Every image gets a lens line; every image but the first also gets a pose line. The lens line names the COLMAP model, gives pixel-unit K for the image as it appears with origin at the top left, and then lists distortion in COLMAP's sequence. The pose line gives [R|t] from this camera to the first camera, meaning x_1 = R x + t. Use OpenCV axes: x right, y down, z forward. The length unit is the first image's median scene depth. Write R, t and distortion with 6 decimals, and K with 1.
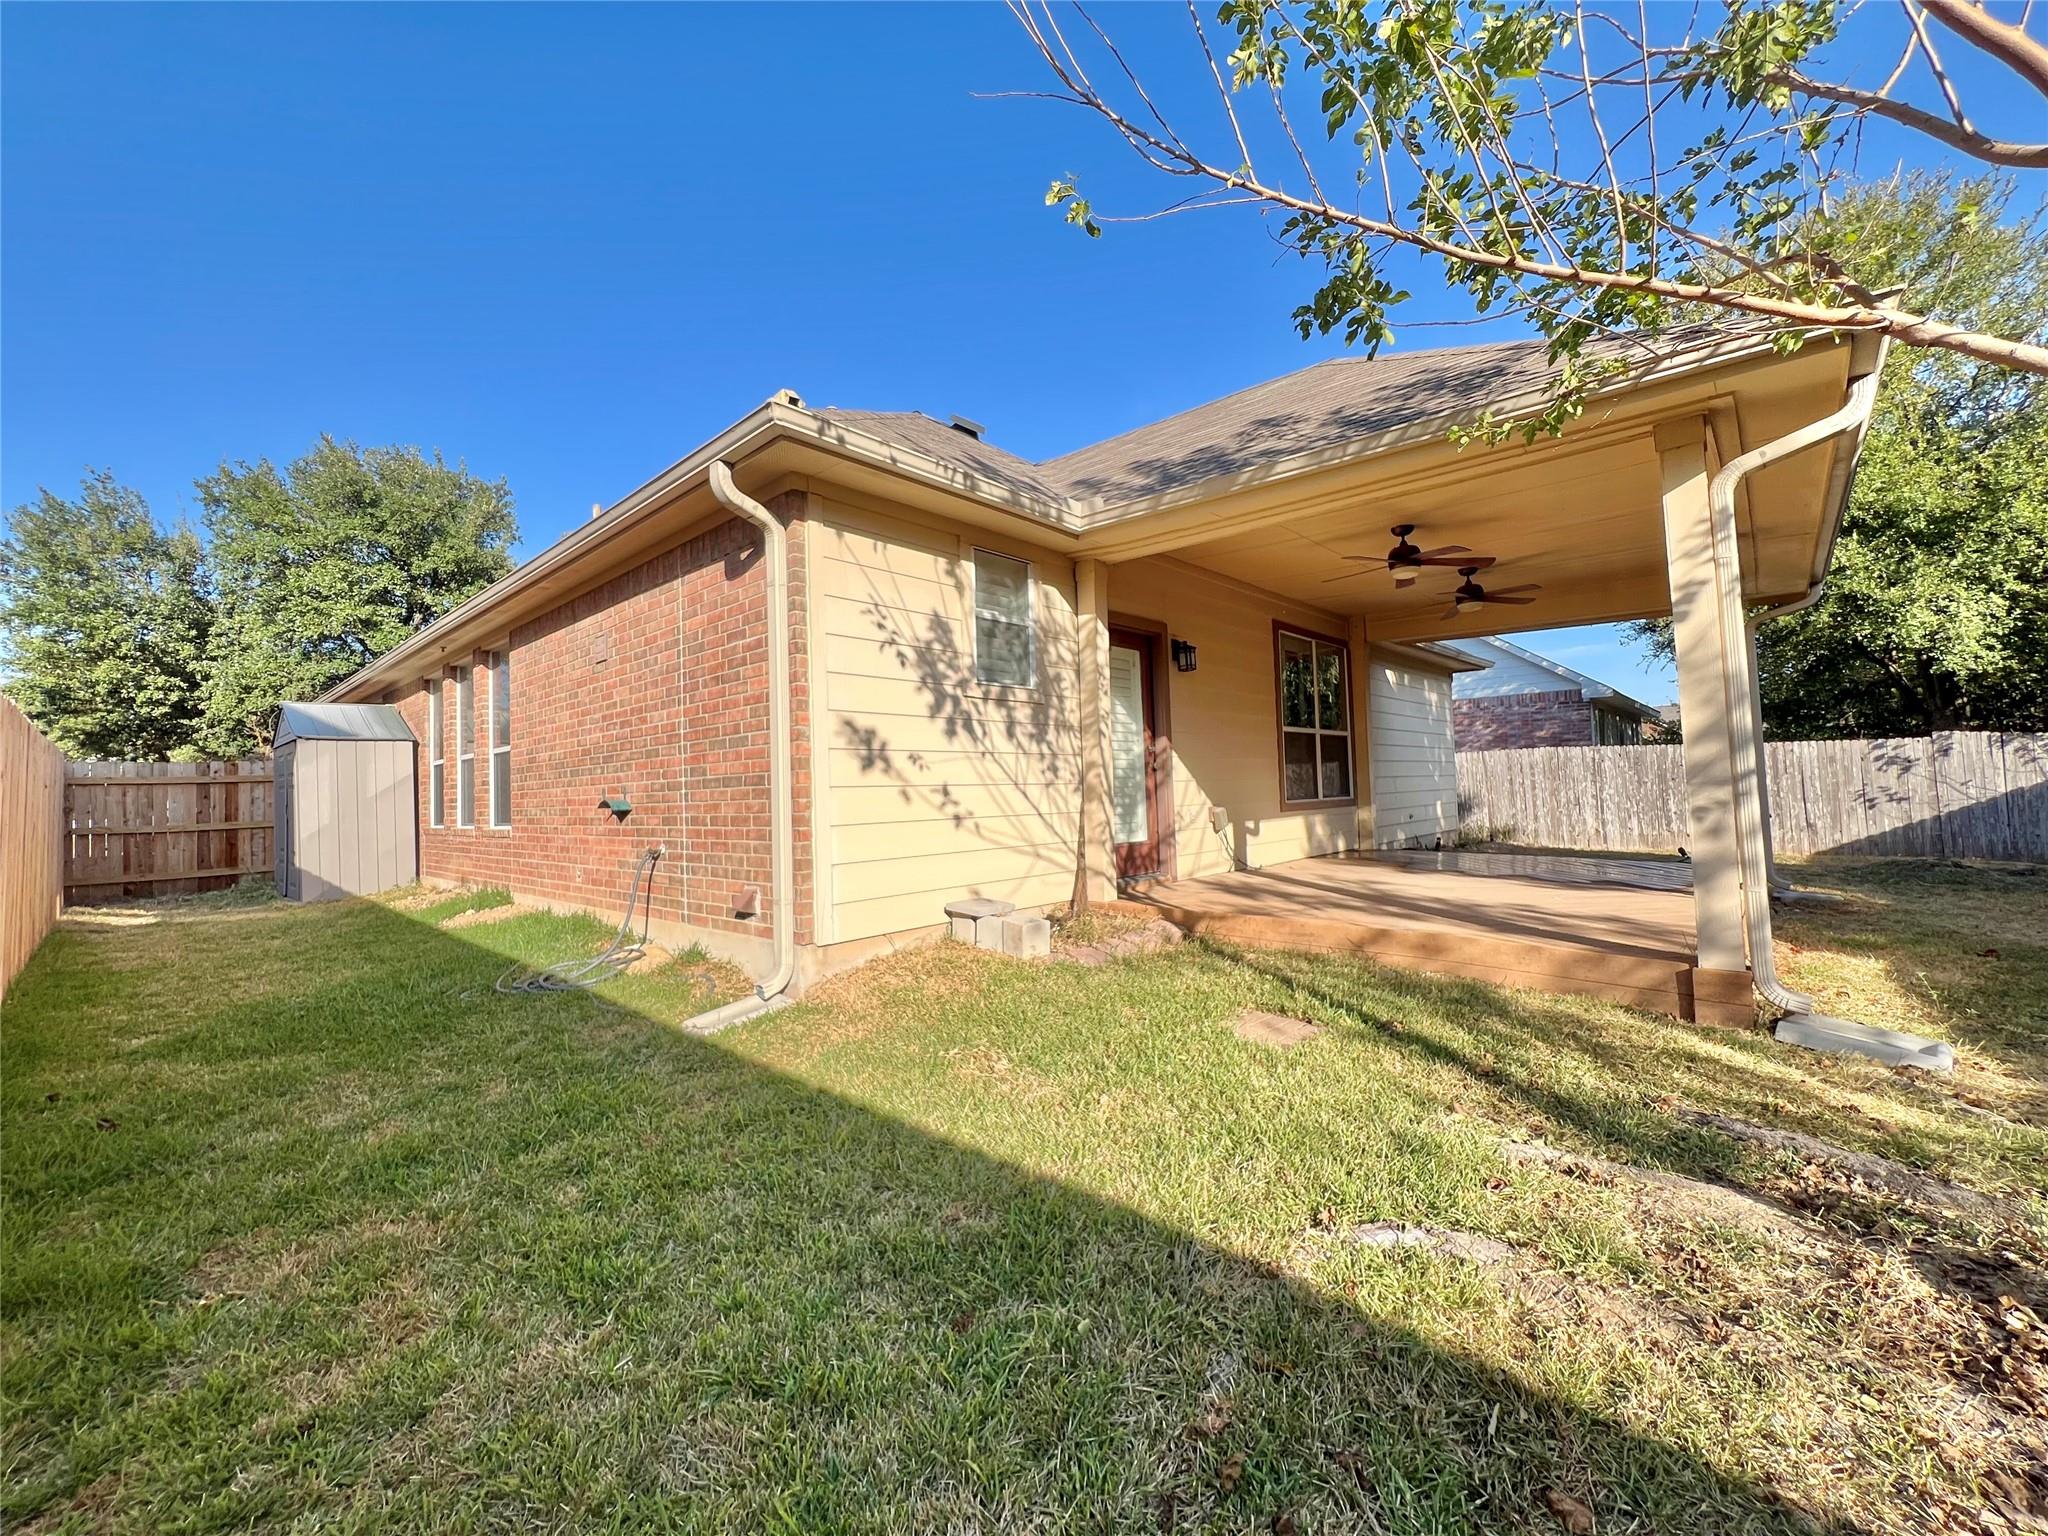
lens RADIAL K [[836.4, 0, 1020.2], [0, 836.4, 742.3], [0, 0, 1]] dist [-0.000314, -0.000244]
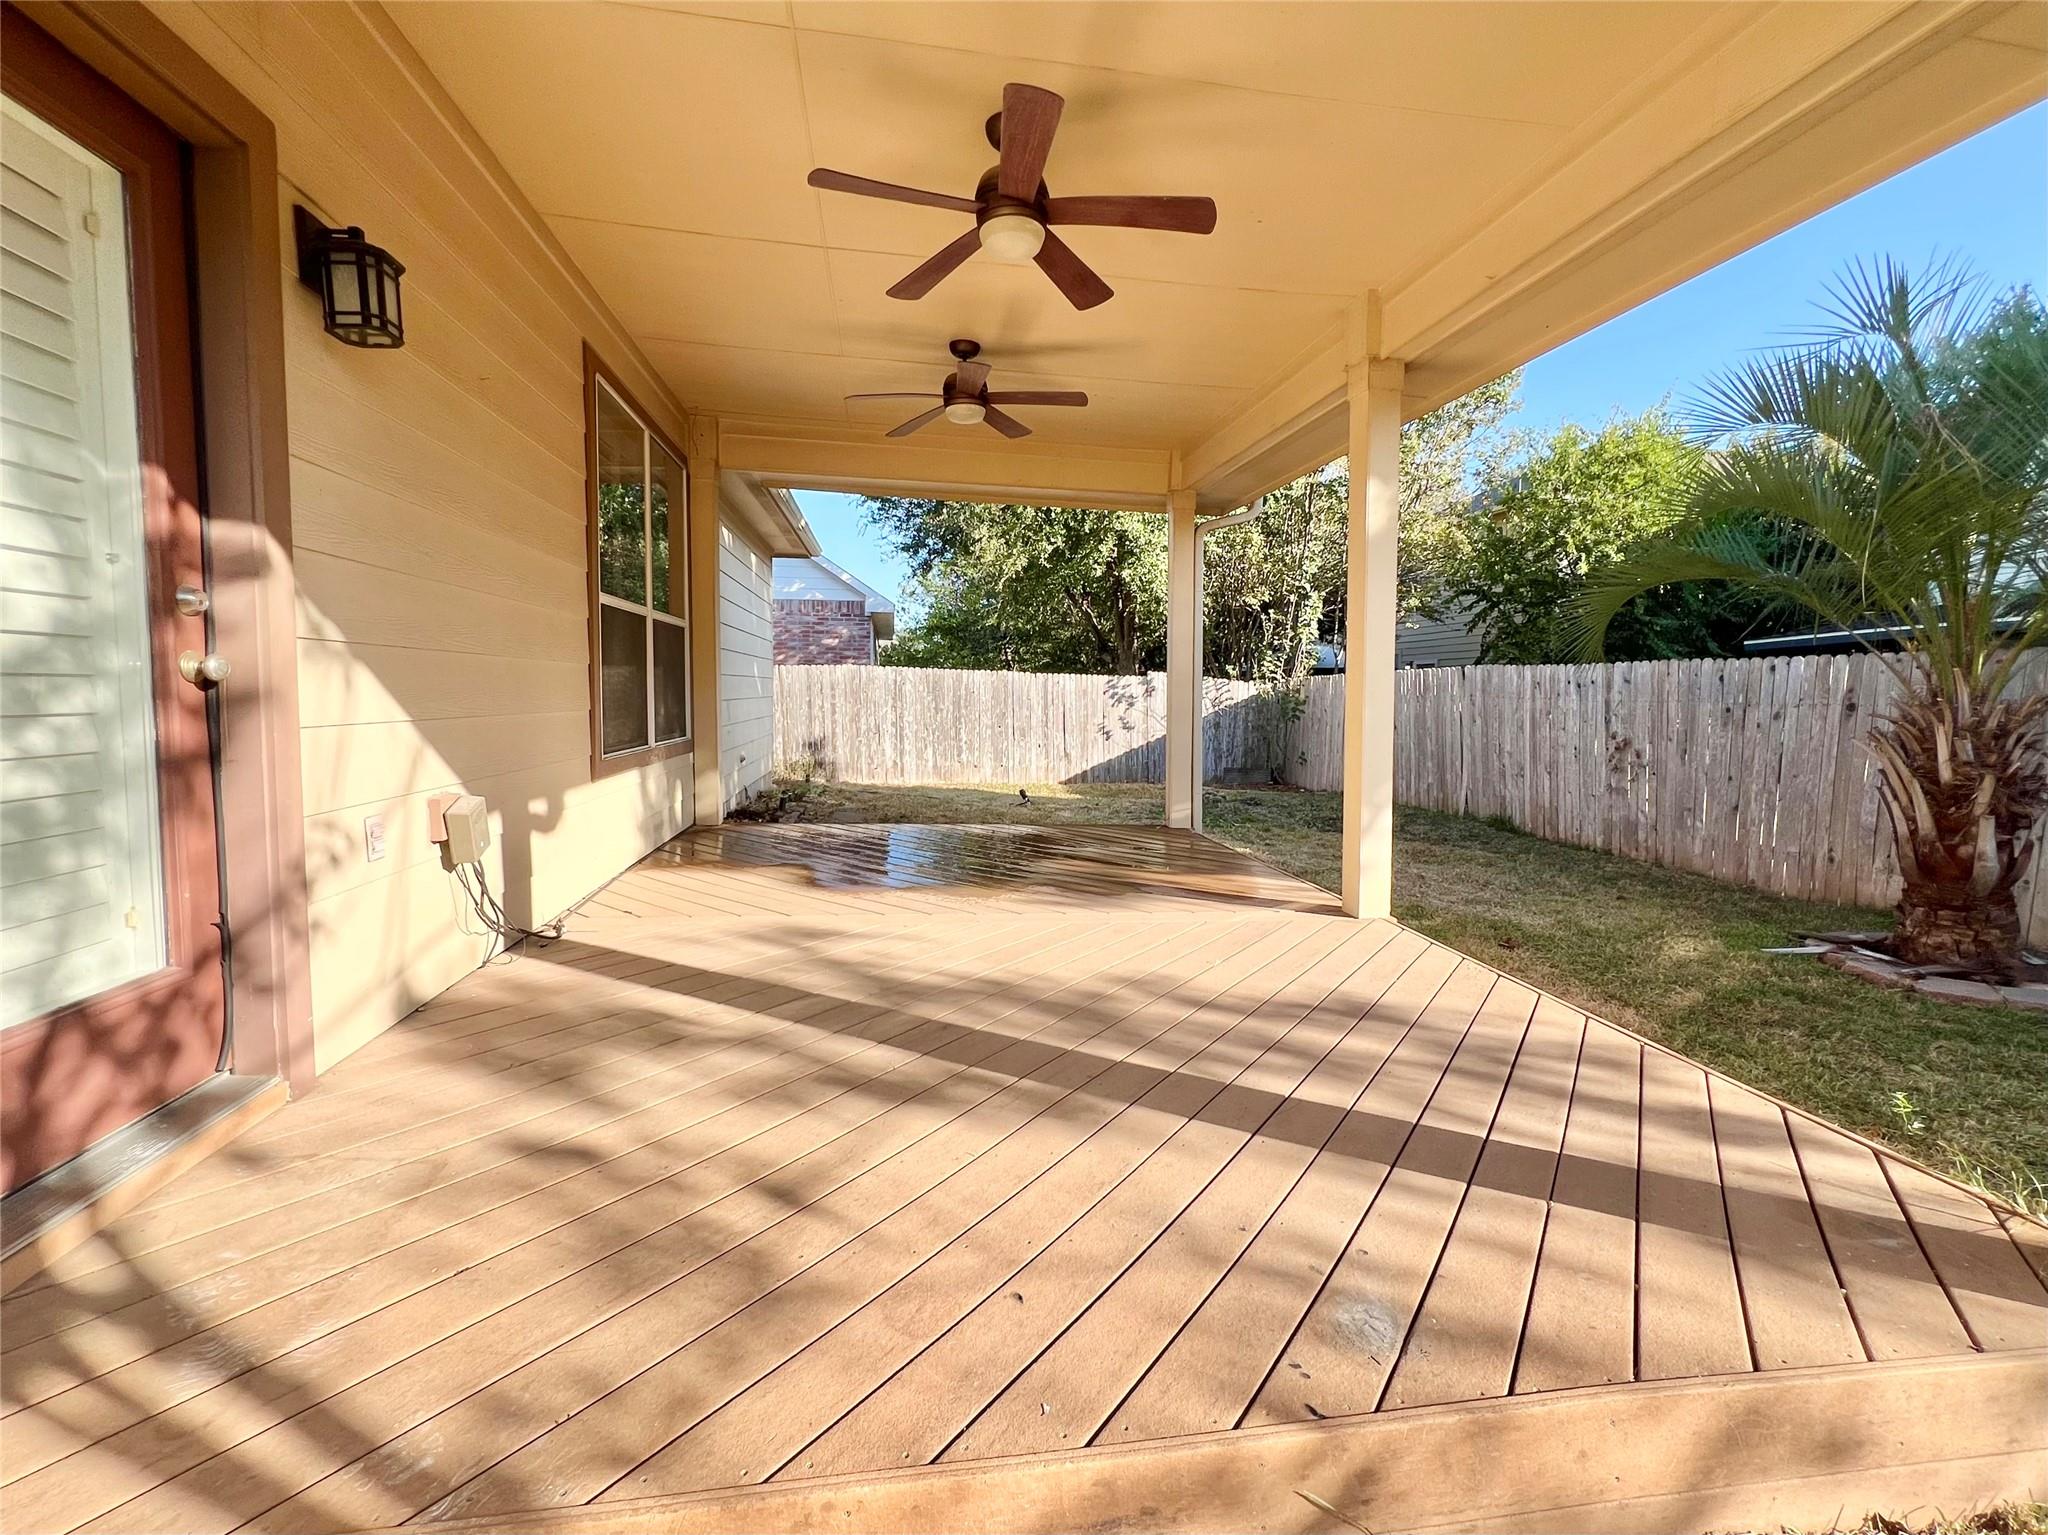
lens RADIAL K [[836.4, 0, 1020.2], [0, 836.4, 741.8], [0, 0, 1]] dist [-0.000314, -0.000244]
pose [[0.600256, -0.015679, 0.799654, 0.078679], [-0.074267, 0.994396, 0.075245, 0.009618], [-0.796352, -0.104554, 0.595728, 0.483932]]
